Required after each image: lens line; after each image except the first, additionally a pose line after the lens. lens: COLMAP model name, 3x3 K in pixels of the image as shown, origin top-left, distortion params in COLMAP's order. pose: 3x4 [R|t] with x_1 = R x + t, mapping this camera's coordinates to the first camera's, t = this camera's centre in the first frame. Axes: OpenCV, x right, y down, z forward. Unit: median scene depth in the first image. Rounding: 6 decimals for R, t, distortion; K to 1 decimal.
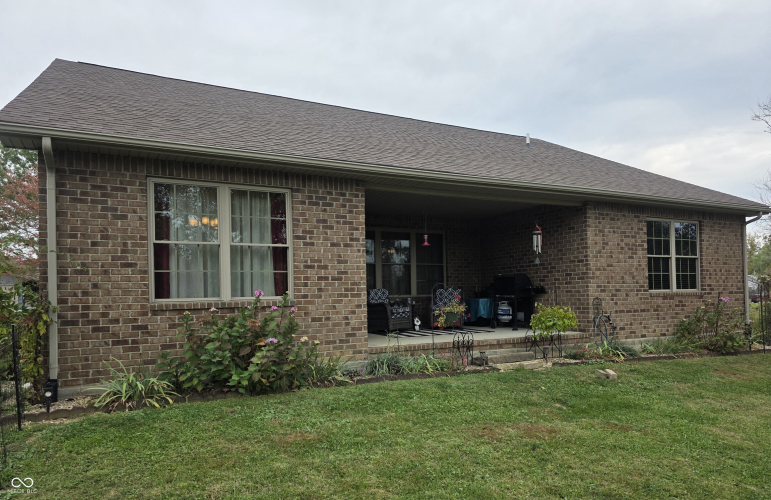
lens RADIAL K [[525.9, 0, 380.0], [0, 525.9, 282.1], [0, 0, 1]] dist [0.068963, -0.008477]
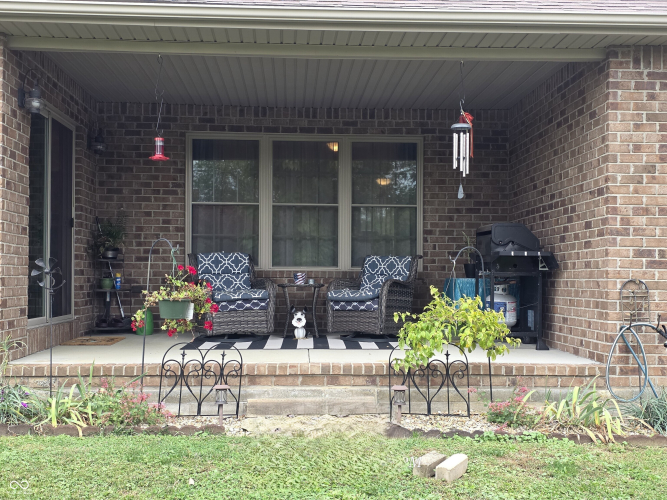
lens RADIAL K [[898.0, 0, 334.9], [0, 898.0, 247.9], [0, 0, 1]] dist [0.126195, 0.000000]
pose [[0.907741, 0.012956, -0.419331, 0.553344], [-0.013715, 0.999905, 0.001205, 0.007131], [0.419306, 0.004657, 0.907833, 0.301057]]
